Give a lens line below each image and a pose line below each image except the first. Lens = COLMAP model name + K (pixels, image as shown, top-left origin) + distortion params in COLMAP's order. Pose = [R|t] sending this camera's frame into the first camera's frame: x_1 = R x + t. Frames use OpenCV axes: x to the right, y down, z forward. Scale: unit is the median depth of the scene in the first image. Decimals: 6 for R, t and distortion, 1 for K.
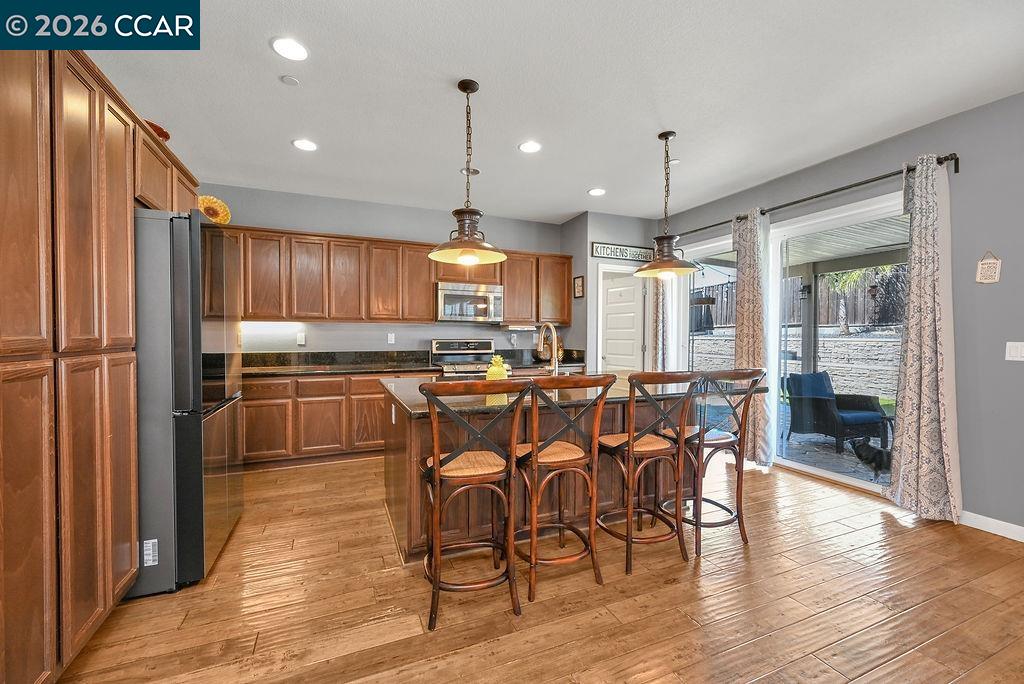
lens RADIAL K [[419.0, 0, 514.6], [0, 419.0, 343.0], [0, 0, 1]] dist [-0.003120, 0.000427]
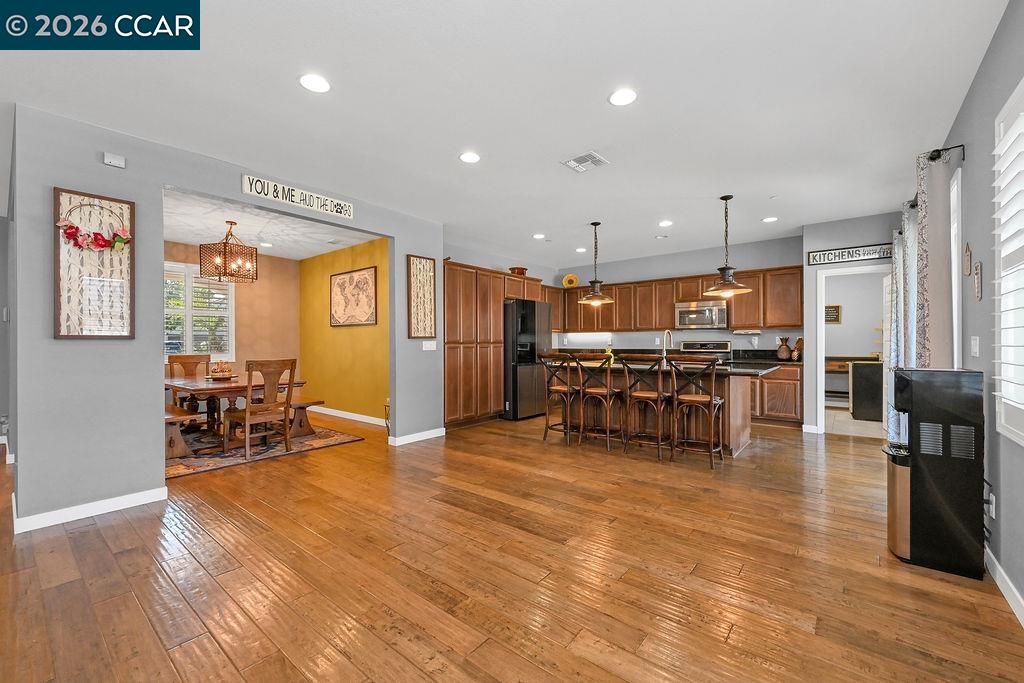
lens RADIAL K [[419.0, 0, 513.0], [0, 419.0, 342.4], [0, 0, 1]] dist [-0.003120, 0.000427]
pose [[0.469934, -0.004167, -0.882692, 0.844100], [-0.011354, 0.999878, -0.010764, 0.017324], [0.882629, 0.015080, 0.469829, -0.208041]]
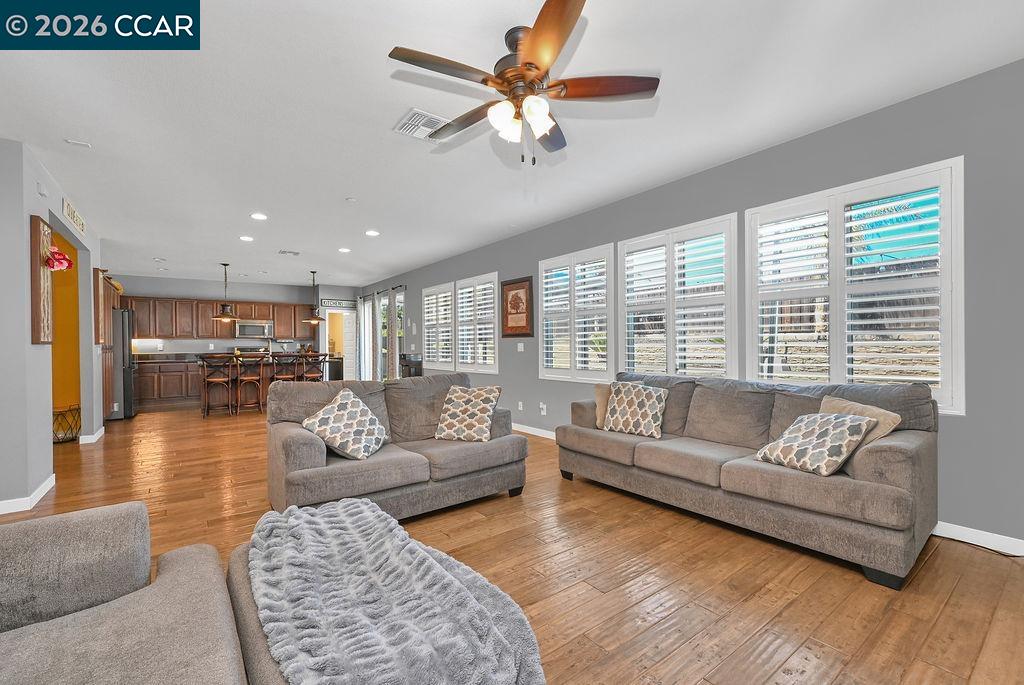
lens RADIAL K [[419.0, 0, 502.0], [0, 419.0, 348.4], [0, 0, 1]] dist [-0.003120, 0.000427]
pose [[0.972120, -0.011732, 0.234190, 0.606875], [0.014080, 0.999866, -0.008359, 0.035962], [-0.234061, 0.011424, 0.972155, -1.318314]]
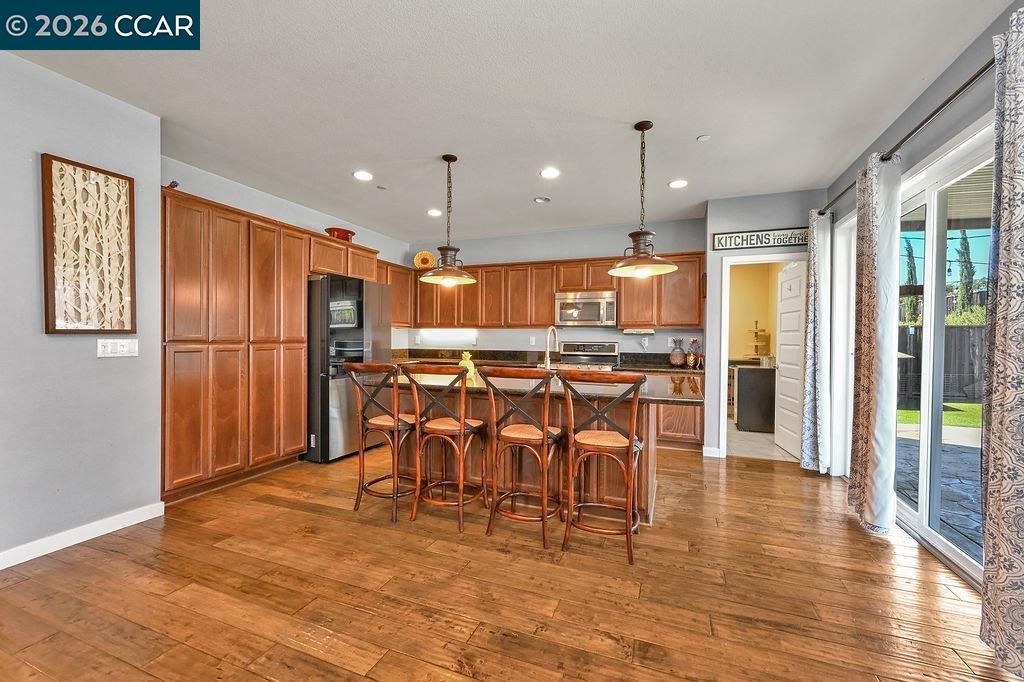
lens RADIAL K [[419.0, 0, 518.6], [0, 419.0, 345.0], [0, 0, 1]] dist [-0.003120, 0.000427]
pose [[0.722217, 0.013288, -0.691538, 0.539690], [-0.019017, 0.999819, -0.000650, 0.002896], [0.691405, 0.013621, 0.722339, 0.083753]]
